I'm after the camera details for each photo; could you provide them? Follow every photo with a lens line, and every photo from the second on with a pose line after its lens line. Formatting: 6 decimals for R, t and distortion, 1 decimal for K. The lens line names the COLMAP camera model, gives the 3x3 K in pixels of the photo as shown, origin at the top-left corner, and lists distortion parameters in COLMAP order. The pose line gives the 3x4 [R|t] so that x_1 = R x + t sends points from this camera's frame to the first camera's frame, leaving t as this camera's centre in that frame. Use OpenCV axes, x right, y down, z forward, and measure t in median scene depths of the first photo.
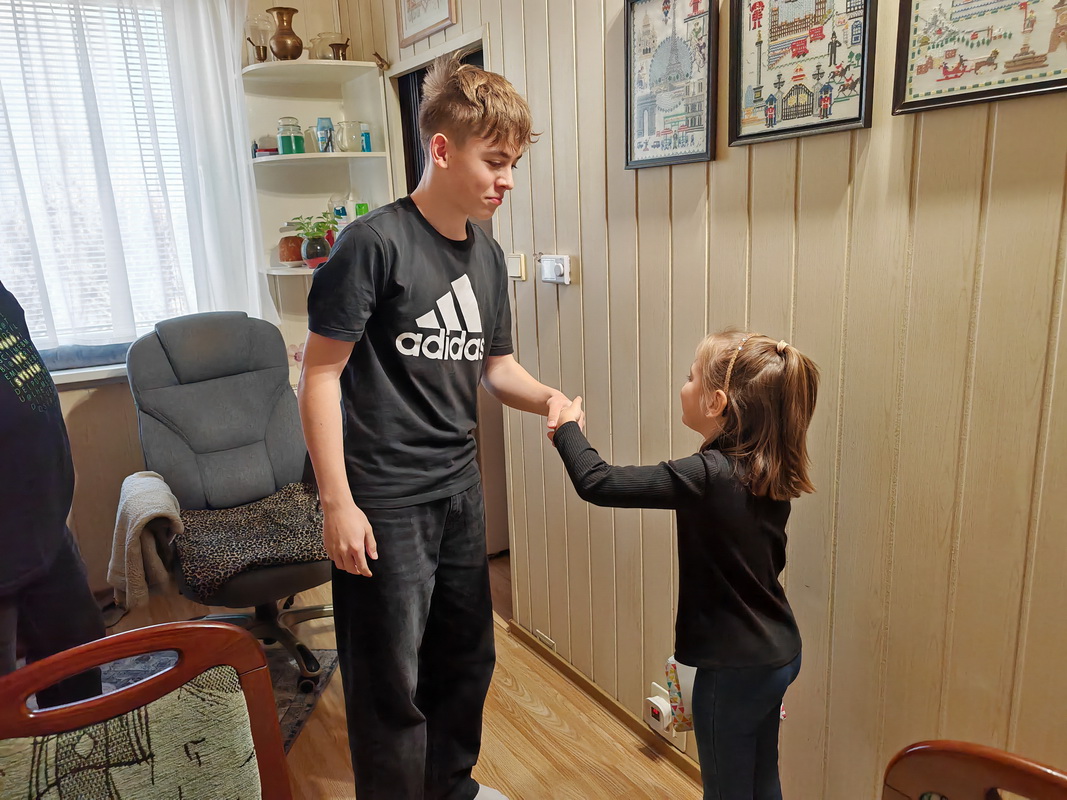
lens RADIAL K [[836.9, 0, 551.7], [0, 836.9, 417.5], [0, 0, 1]] dist [0.055986, -0.065877]
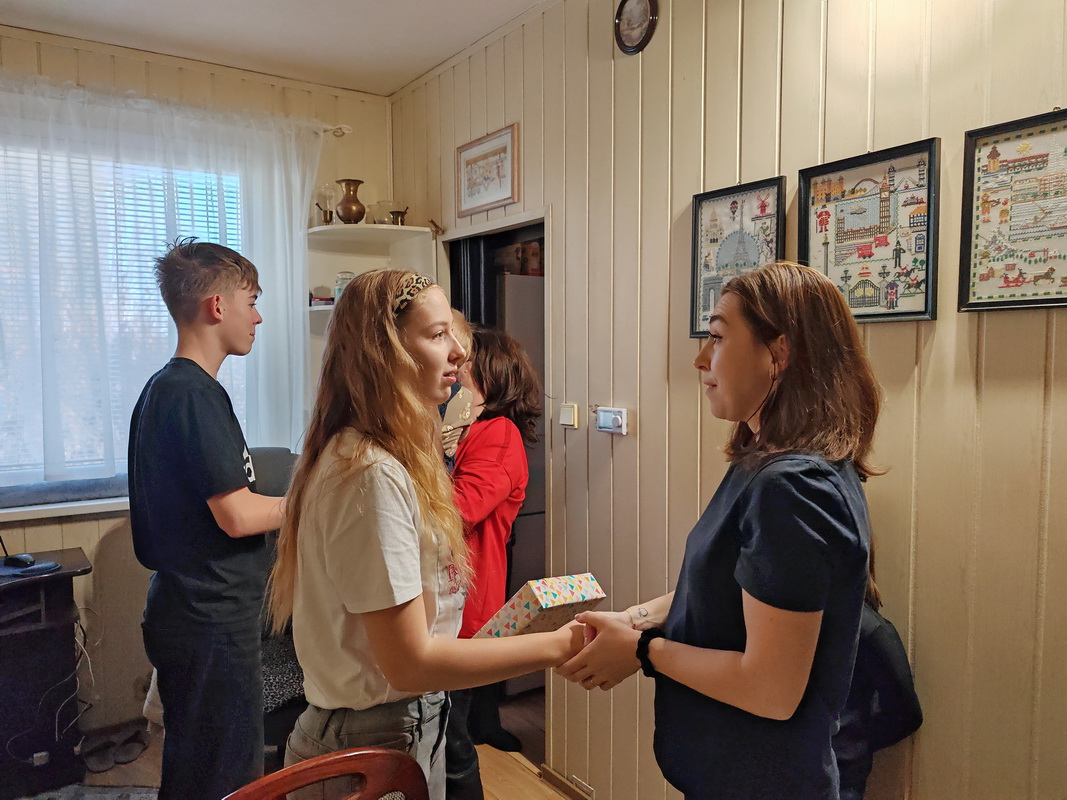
lens RADIAL K [[839.2, 0, 533.5], [0, 839.2, 400.0], [0, 0, 1]] dist [0.043699, -0.042078]
pose [[0.999004, 0.035601, 0.026893, -0.196759], [-0.030182, 0.983146, -0.180316, -0.005984], [-0.032859, 0.179325, 0.983241, -0.107746]]
